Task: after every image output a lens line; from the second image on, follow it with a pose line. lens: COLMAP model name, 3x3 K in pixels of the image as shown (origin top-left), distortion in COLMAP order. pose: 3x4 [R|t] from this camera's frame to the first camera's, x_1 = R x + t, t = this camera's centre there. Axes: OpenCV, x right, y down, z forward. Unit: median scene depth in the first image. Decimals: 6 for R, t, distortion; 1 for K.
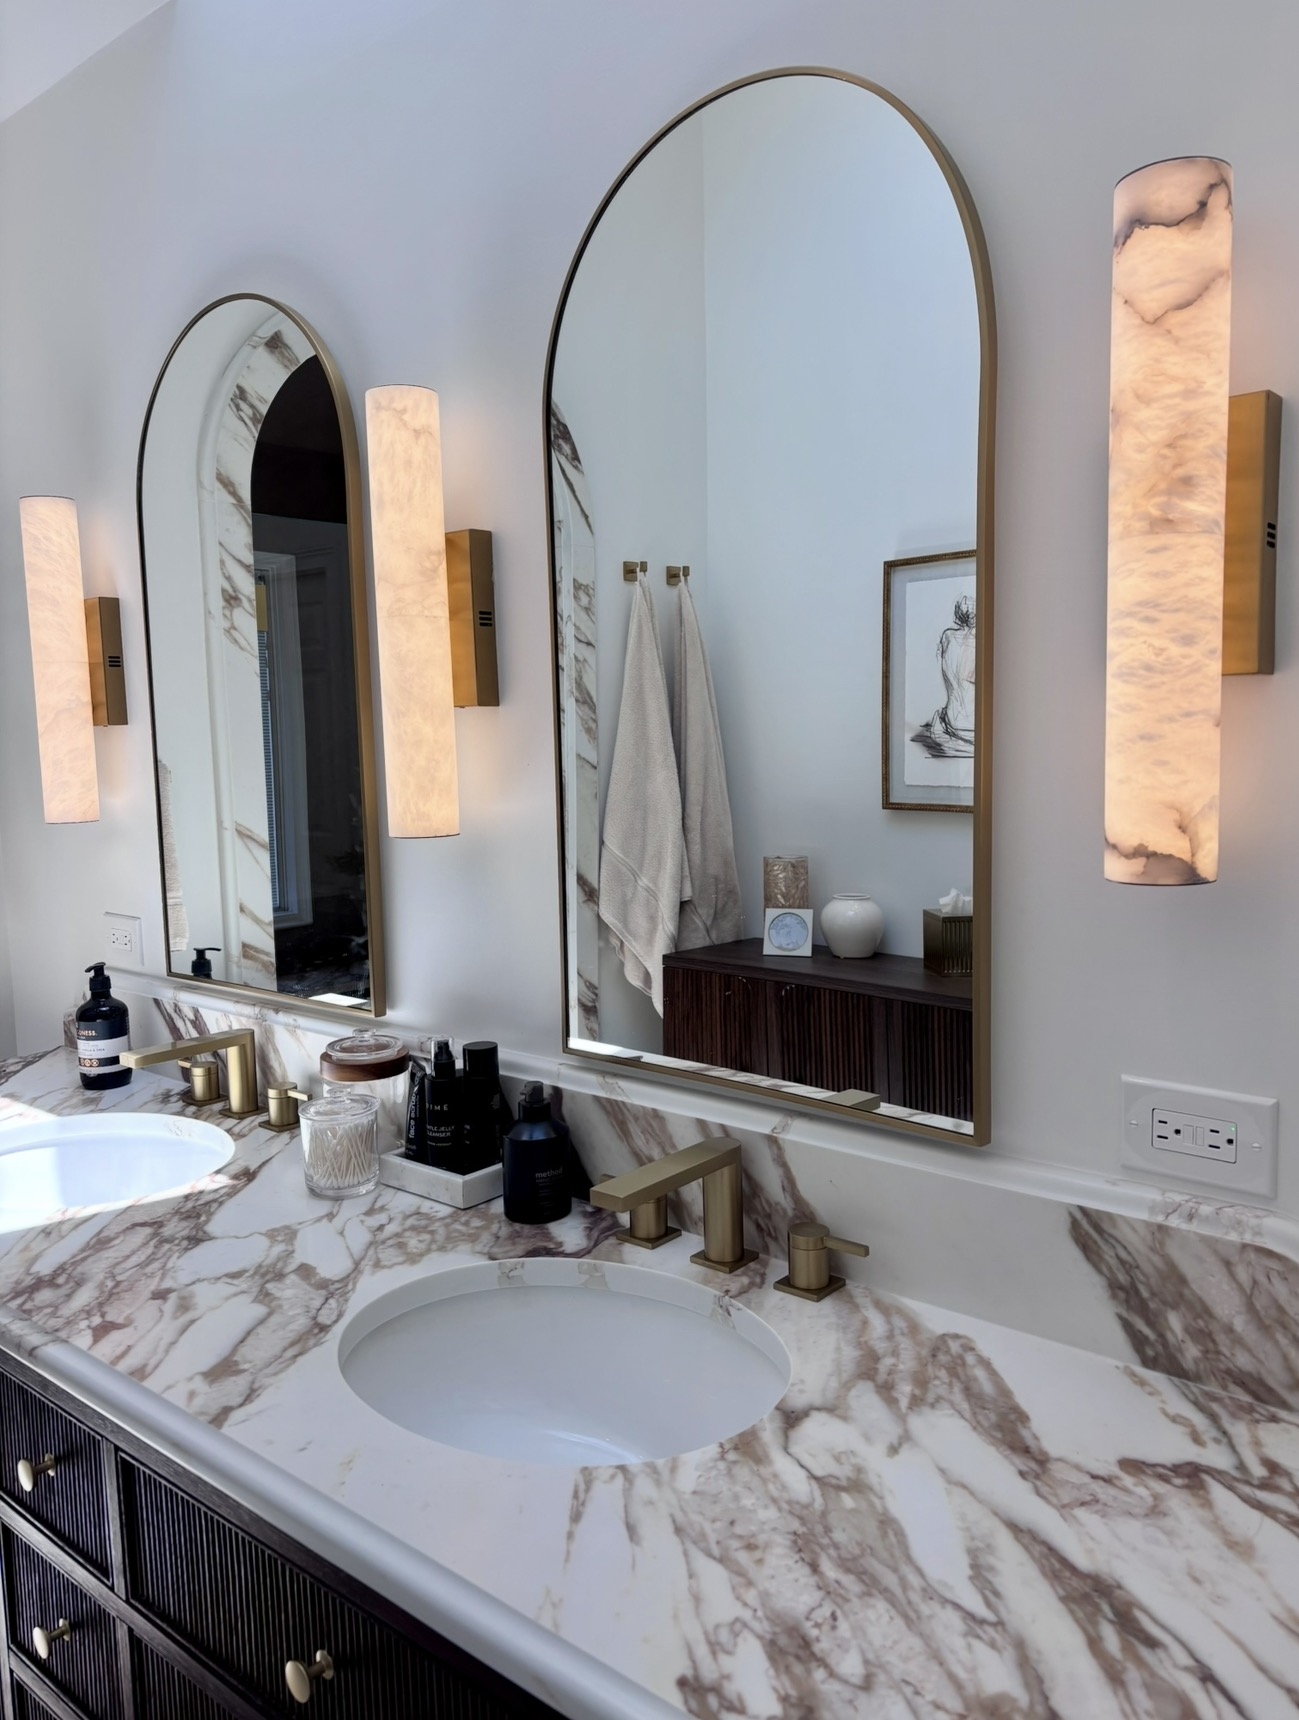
lens RADIAL K [[1326.3, 0, 674.7], [0, 1326.3, 864.1], [0, 0, 1]] dist [0.026228, -0.007374]
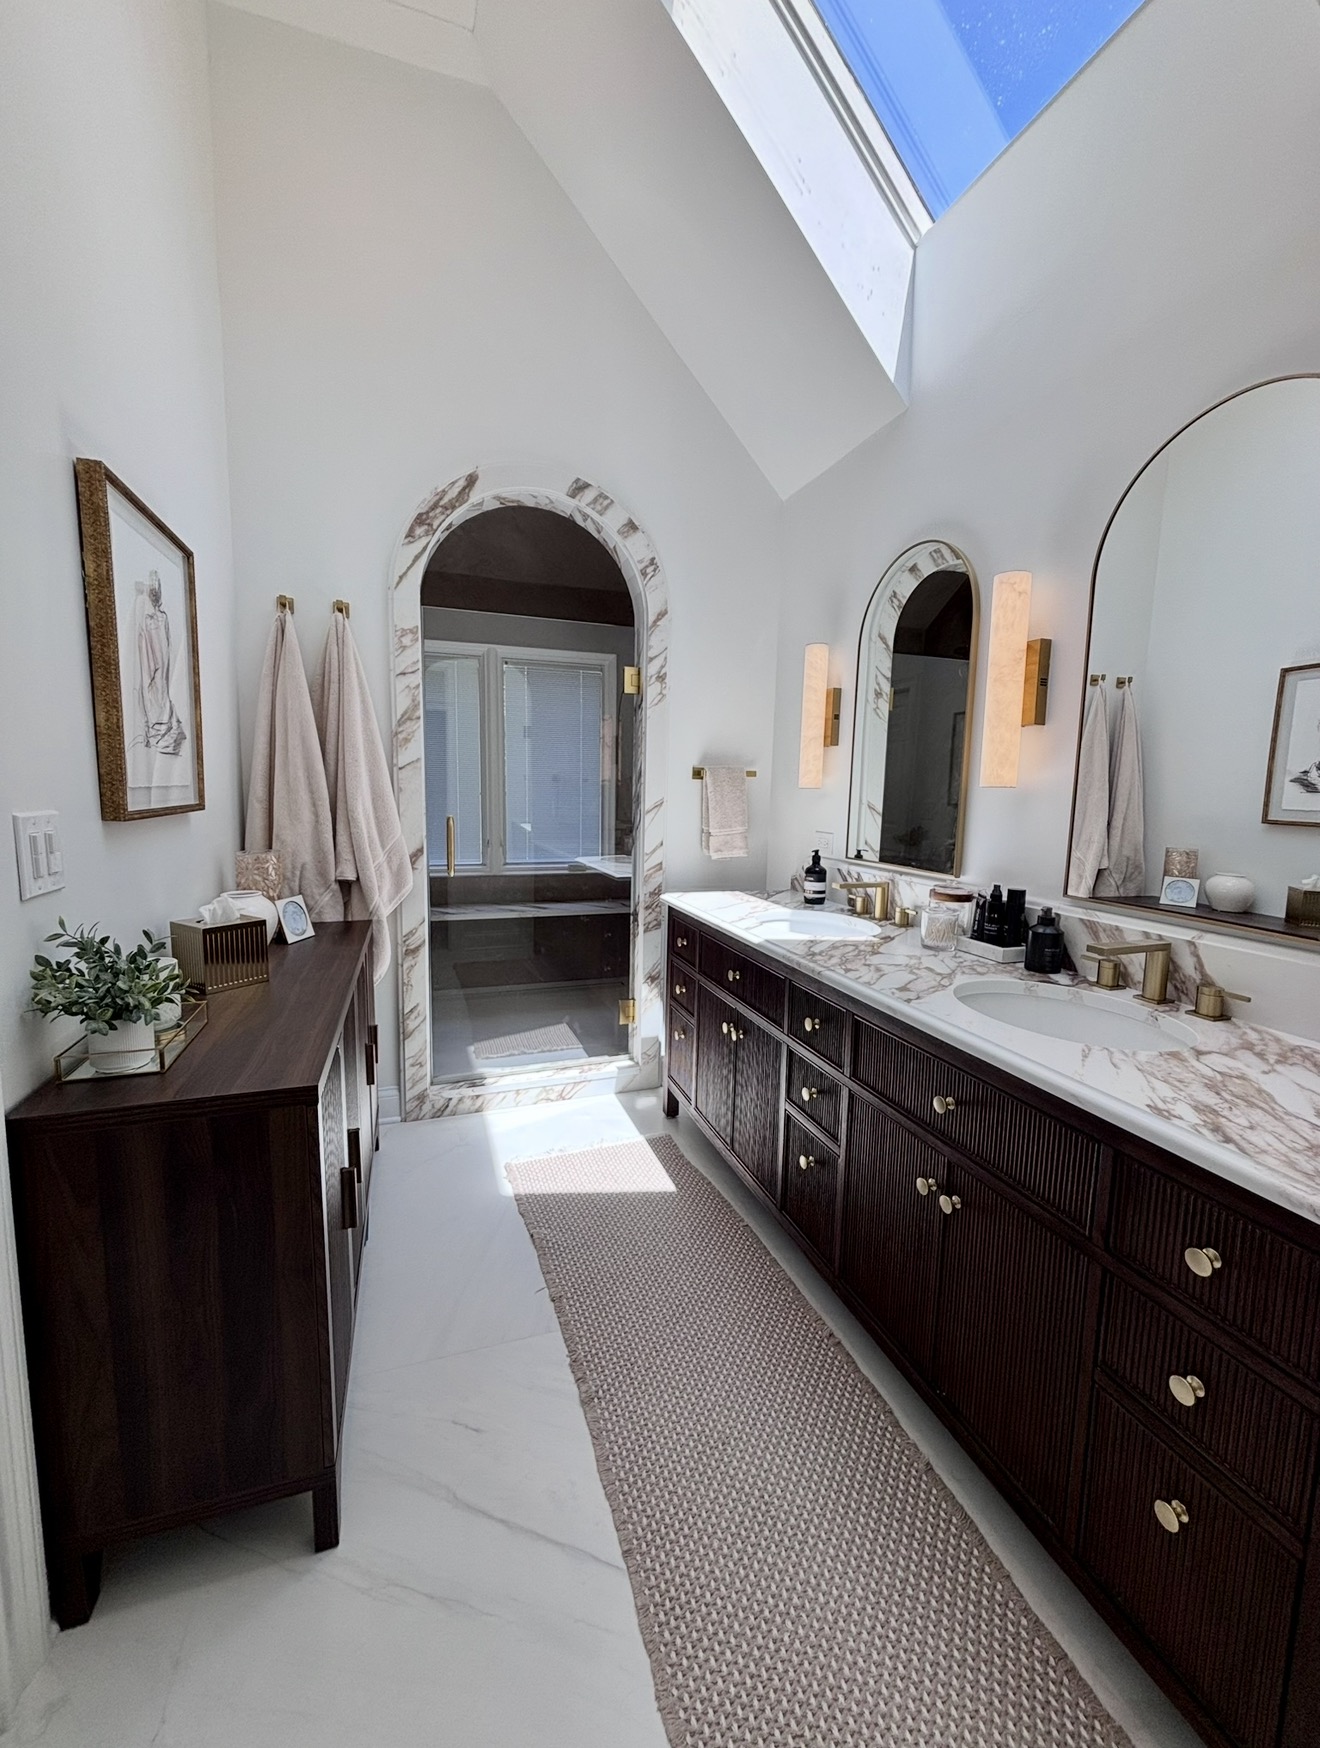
lens RADIAL K [[710.6, 0, 653.1], [0, 710.6, 870.6], [0, 0, 1]] dist [-0.007488, 0.001669]
pose [[0.855182, 0.103112, -0.507969, -0.076603], [-0.095678, 0.994575, 0.040811, 0.124039], [0.509421, 0.013701, 0.860408, -0.258208]]
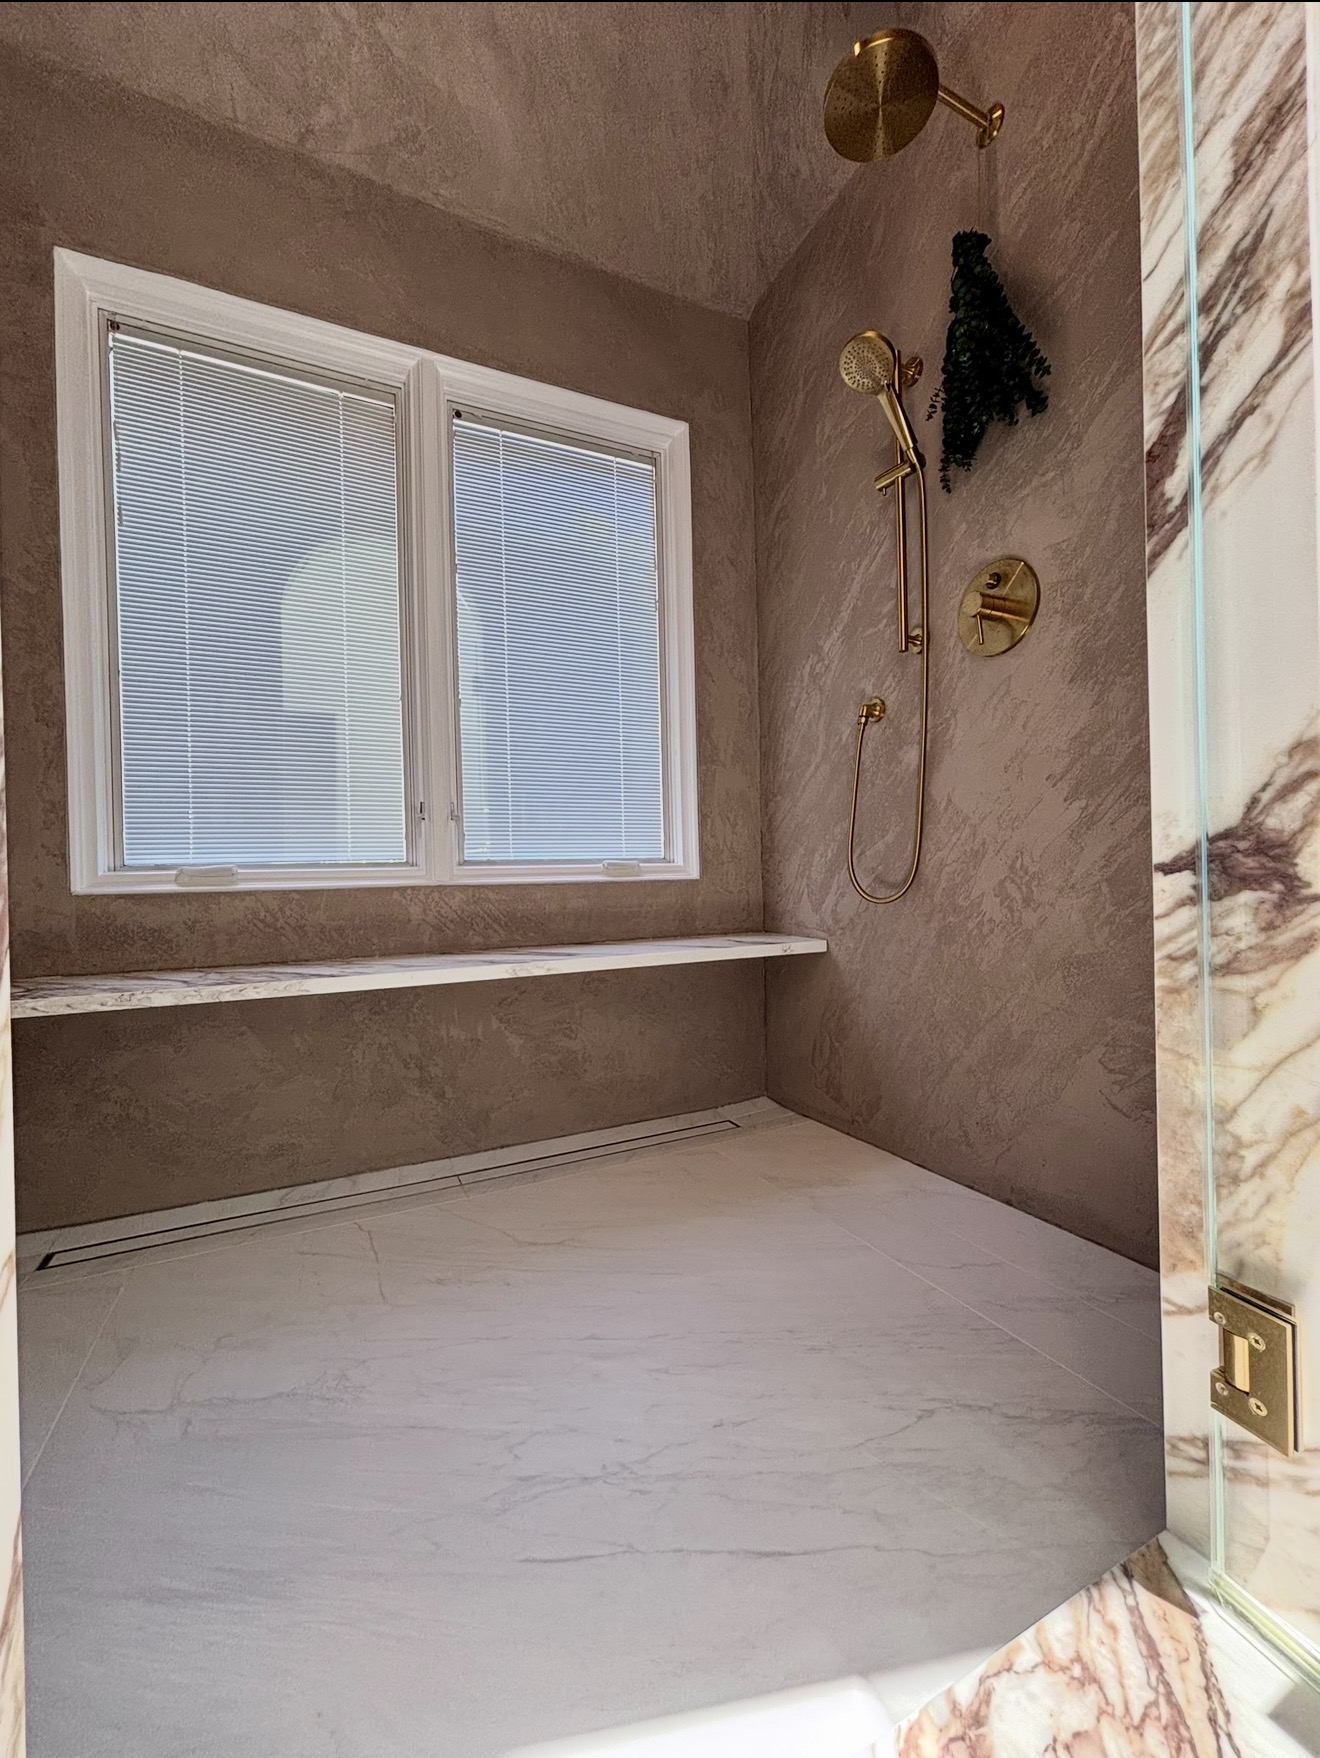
lens RADIAL K [[712.9, 0, 659.9], [0, 712.9, 879.2], [0, 0, 1]] dist [0.000767, -0.000021]
pose [[0.915630, 0.011599, -0.401854, -1.288798], [-0.048719, 0.995418, -0.082276, 0.403974], [0.399058, 0.094912, 0.912000, 0.966150]]
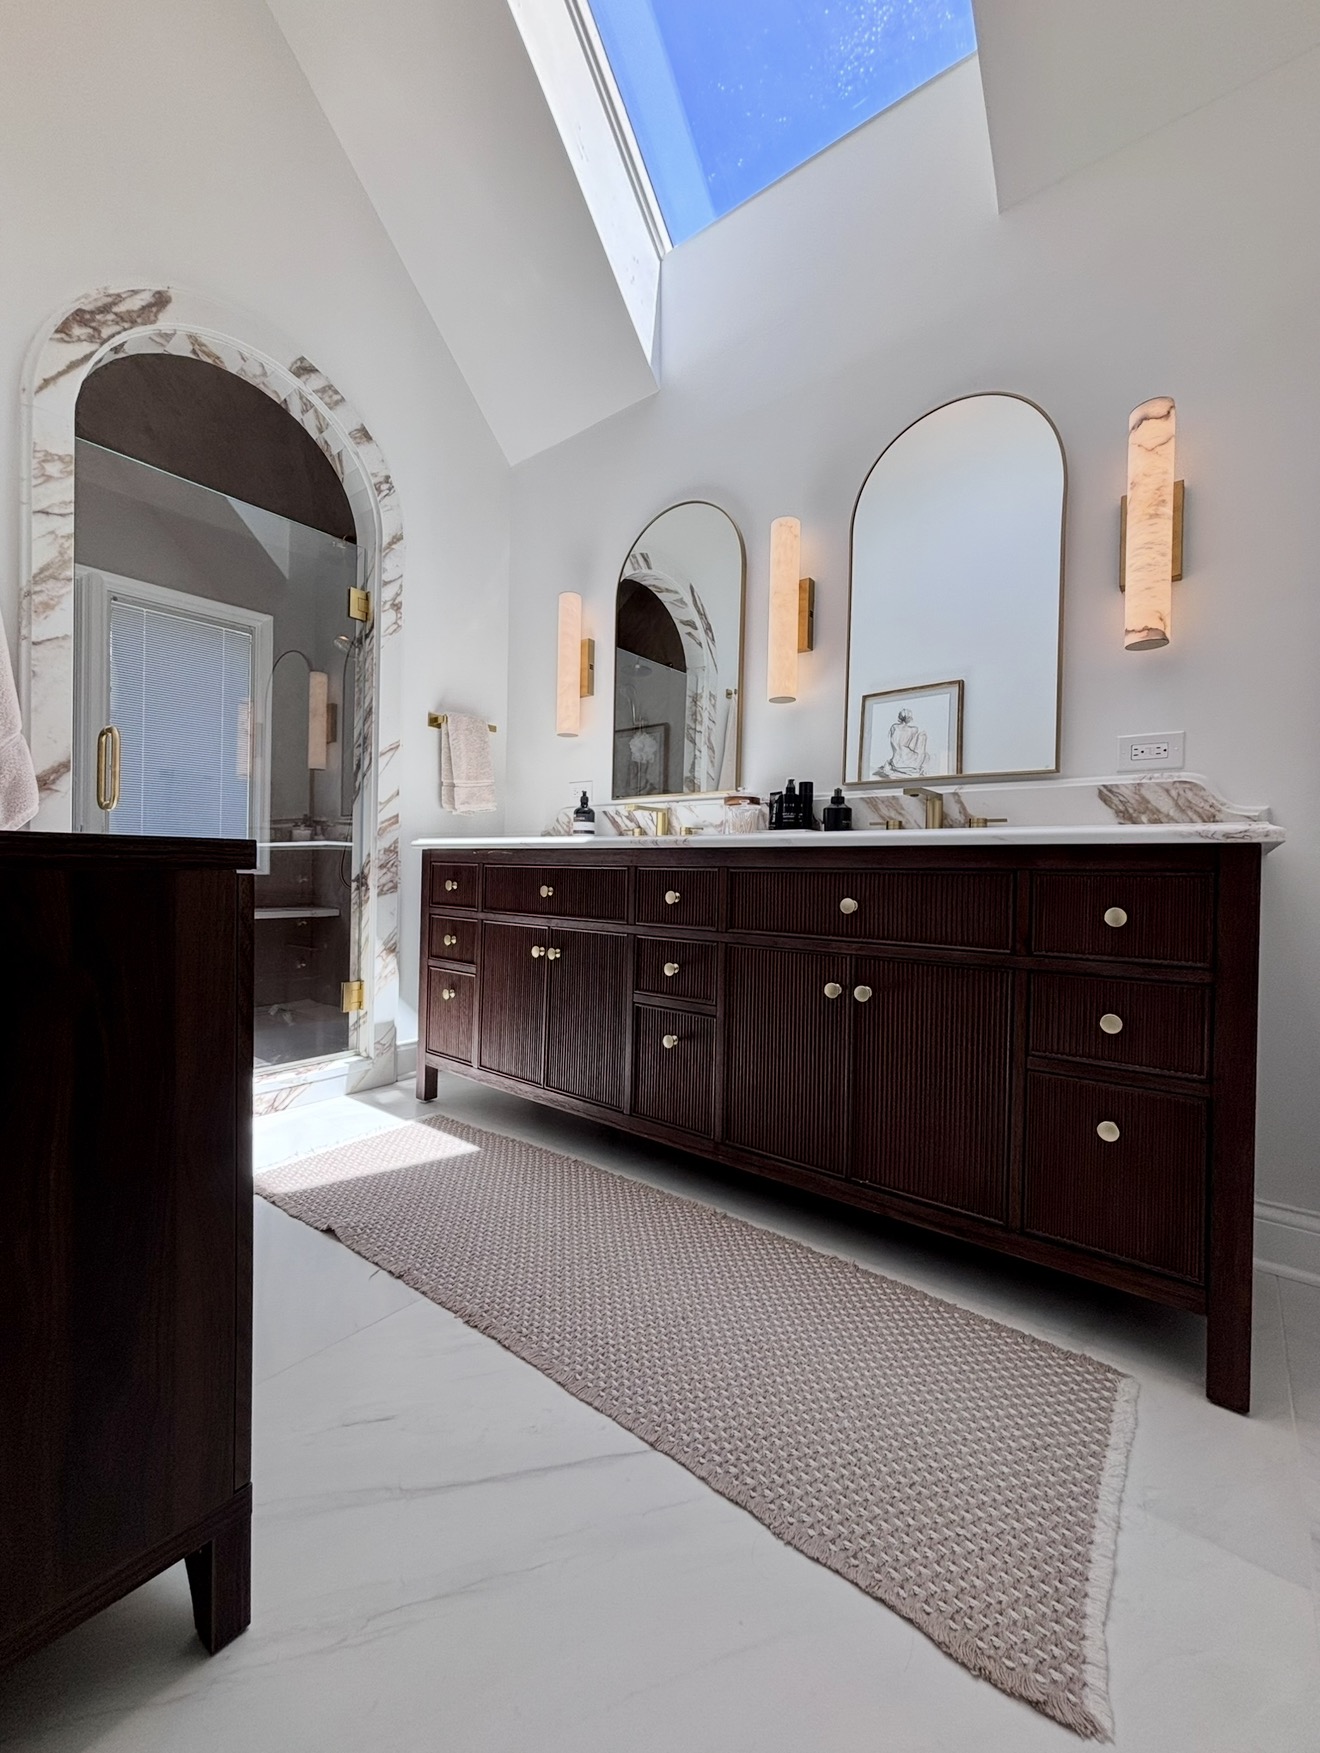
lens RADIAL K [[712.6, 0, 661.3], [0, 712.6, 874.7], [0, 0, 1]] dist [-0.007488, 0.001669]
pose [[0.998428, 0.045781, 0.032323, -0.472878], [-0.042354, 0.994111, -0.099748, 0.472958], [-0.036699, 0.098222, 0.994488, -0.279830]]
